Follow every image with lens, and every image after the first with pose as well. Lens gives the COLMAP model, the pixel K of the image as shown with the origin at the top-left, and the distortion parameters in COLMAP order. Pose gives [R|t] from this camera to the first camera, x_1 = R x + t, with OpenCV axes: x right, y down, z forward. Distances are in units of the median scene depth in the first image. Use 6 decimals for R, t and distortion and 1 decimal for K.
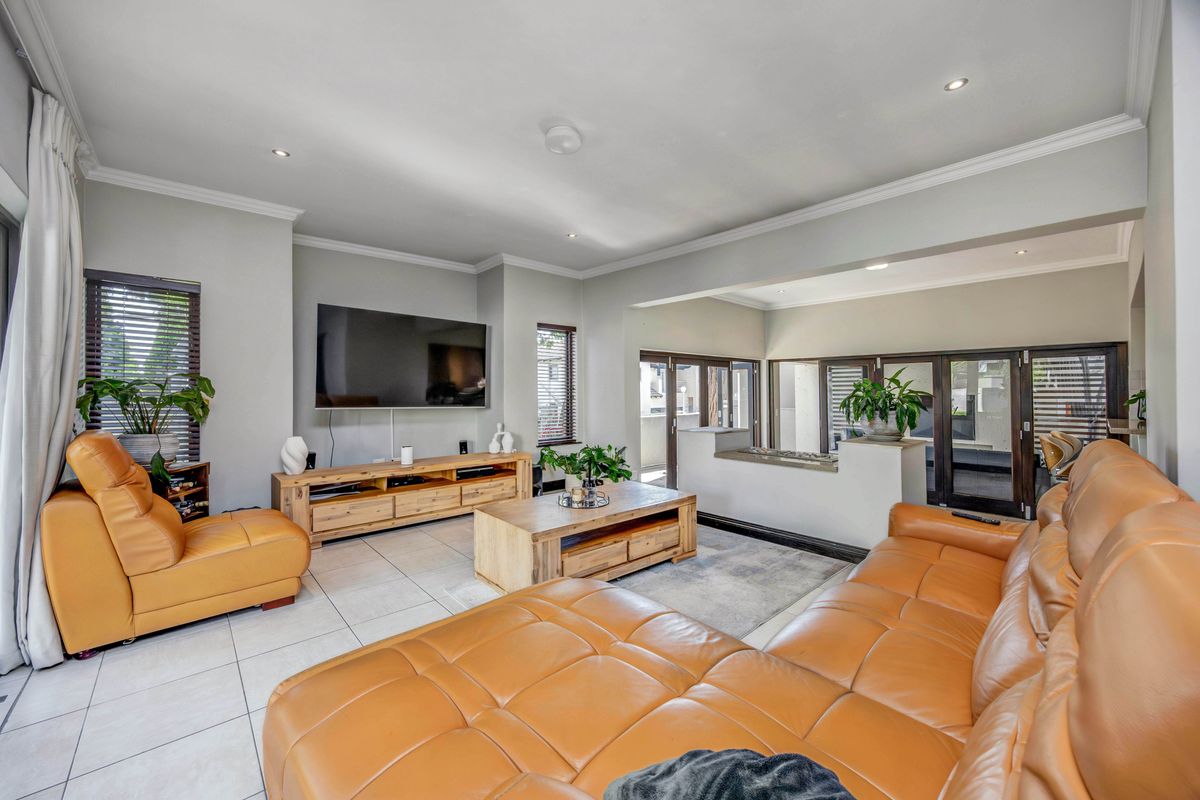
lens RADIAL K [[463.4, 0, 600.4], [0, 463.4, 393.6], [0, 0, 1]] dist [-0.000458, -0.000018]
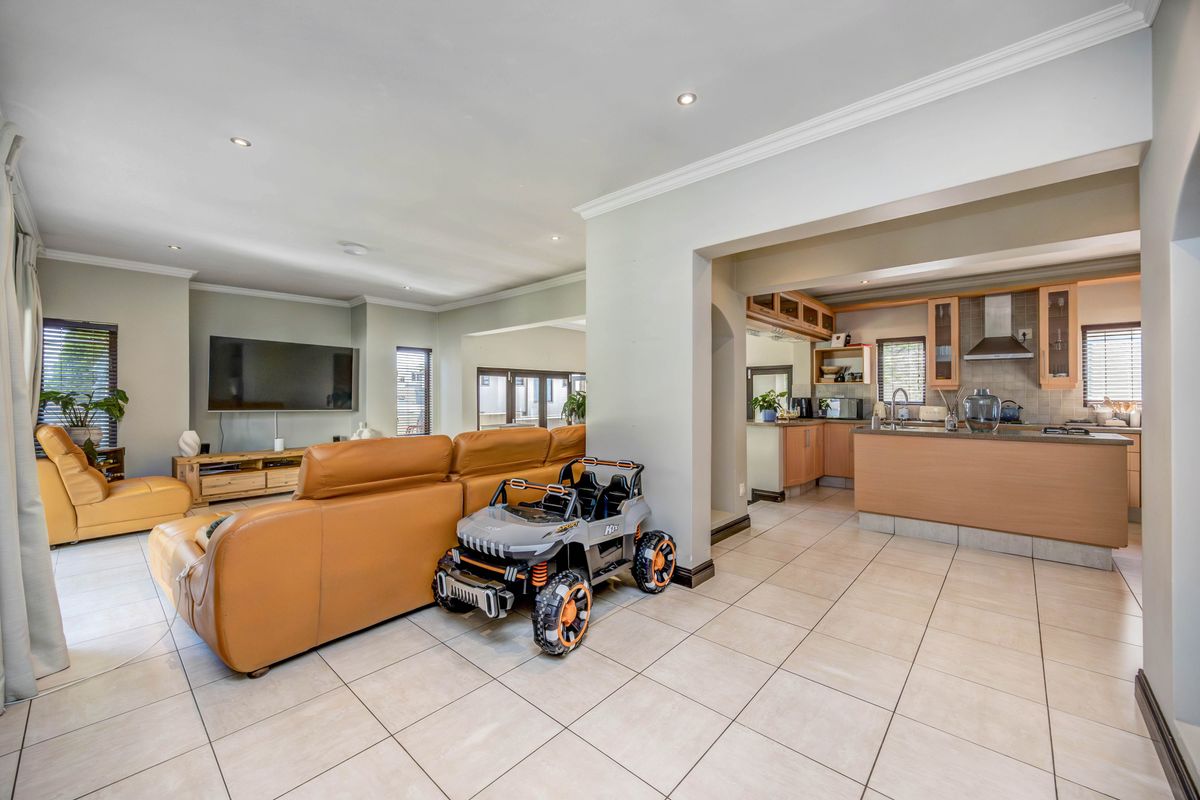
lens RADIAL K [[463.4, 0, 599.6], [0, 463.4, 397.3], [0, 0, 1]] dist [-0.000458, -0.000018]
pose [[0.995268, -0.001038, 0.097164, 0.504631], [0.001255, 0.999997, -0.002177, -0.006075], [-0.097162, 0.002288, 0.995266, -0.599289]]
